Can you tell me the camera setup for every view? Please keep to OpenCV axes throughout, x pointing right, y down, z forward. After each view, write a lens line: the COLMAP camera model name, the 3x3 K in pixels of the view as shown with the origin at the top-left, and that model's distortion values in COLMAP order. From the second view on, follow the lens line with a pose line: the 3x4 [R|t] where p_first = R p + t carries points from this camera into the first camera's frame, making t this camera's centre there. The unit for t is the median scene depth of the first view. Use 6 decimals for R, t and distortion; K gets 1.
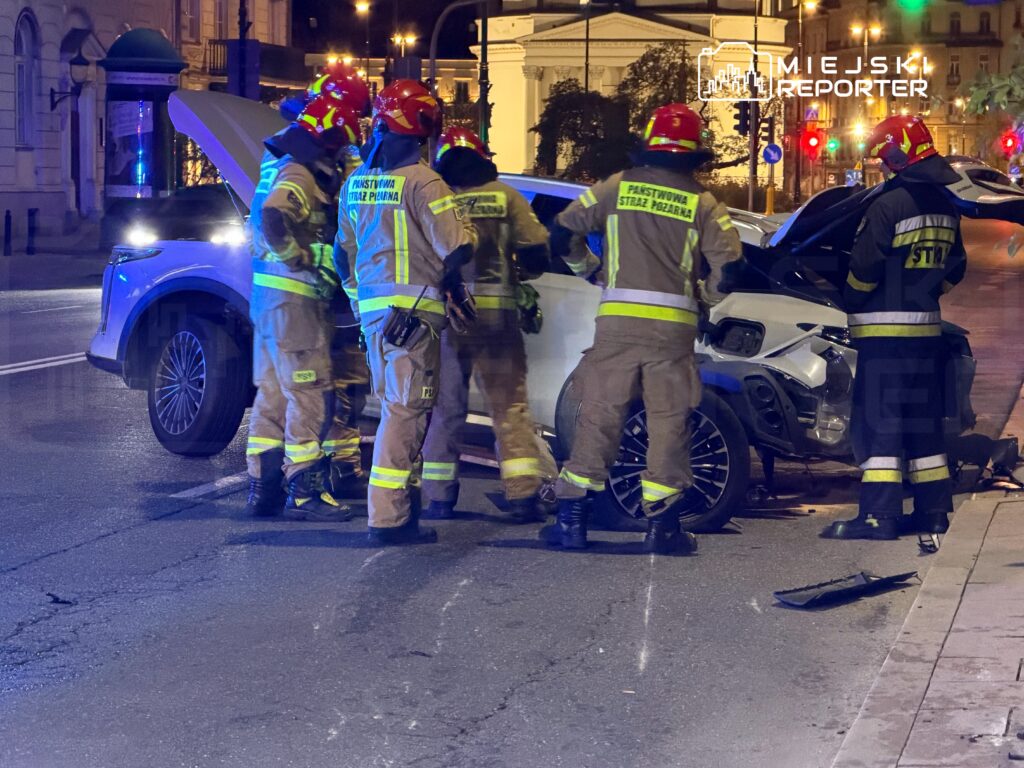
lens RADIAL K [[3462.1, 0, 512.0], [0, 3462.1, 384.0], [0, 0, 1]] dist [0.275938, 0.133355]
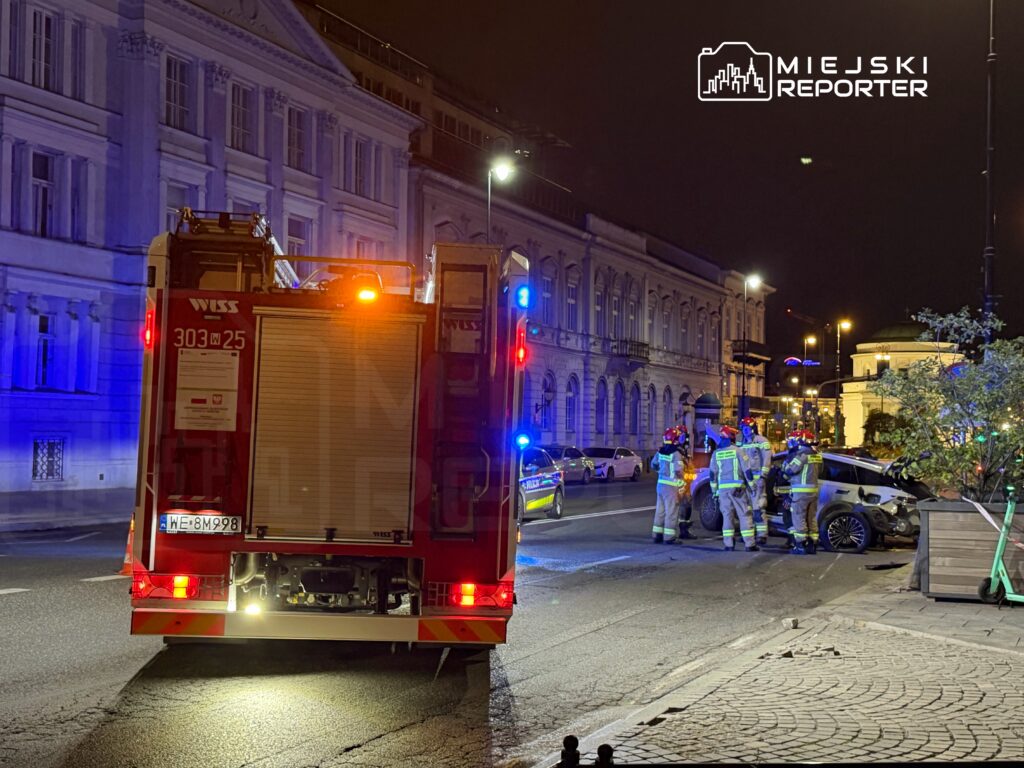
lens RADIAL K [[1369.8, 0, 512.0], [0, 1369.8, 384.0], [0, 0, 1]] dist [0.101156, 0.010775]
pose [[0.968727, -0.001040, -0.248127, 0.072490], [-0.024241, 0.994811, -0.098812, 0.020721], [0.246942, 0.101737, 0.963675, -0.508664]]
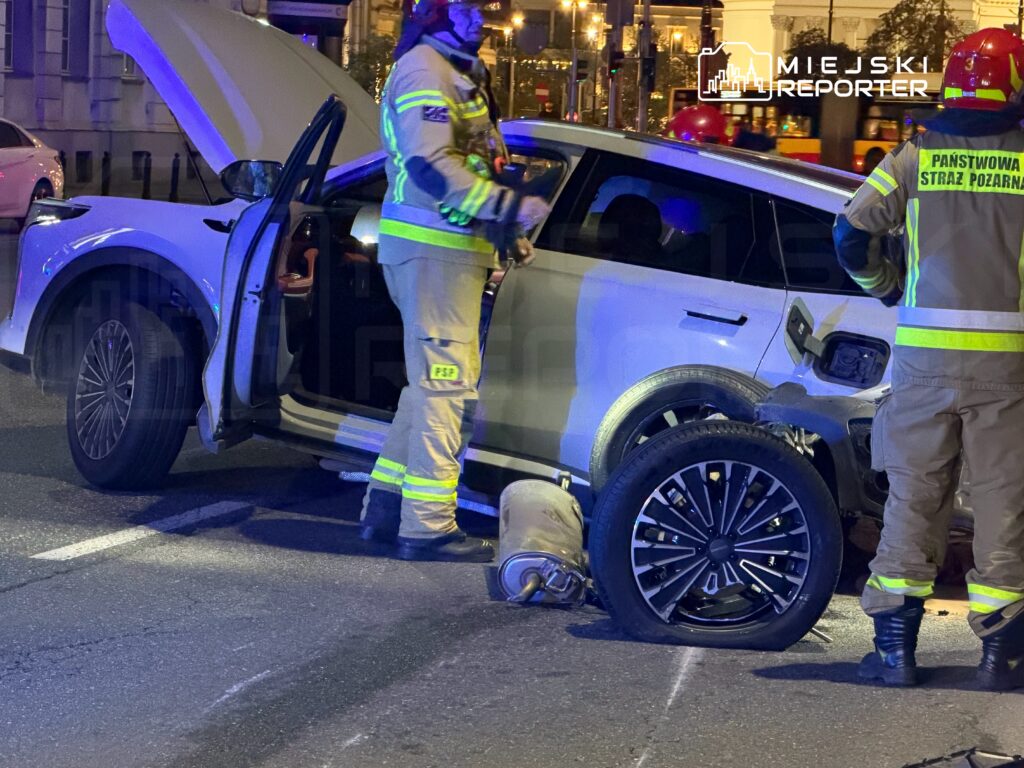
lens RADIAL K [[3620.4, 0, 512.0], [0, 3620.4, 384.0], [0, 0, 1]] dist [0.206891, 1.105983]
pose [[0.996925, 0.036790, -0.069182, 0.059196], [-0.036106, 0.999286, 0.011114, -0.017750], [0.069542, -0.008582, 0.997542, 0.317909]]
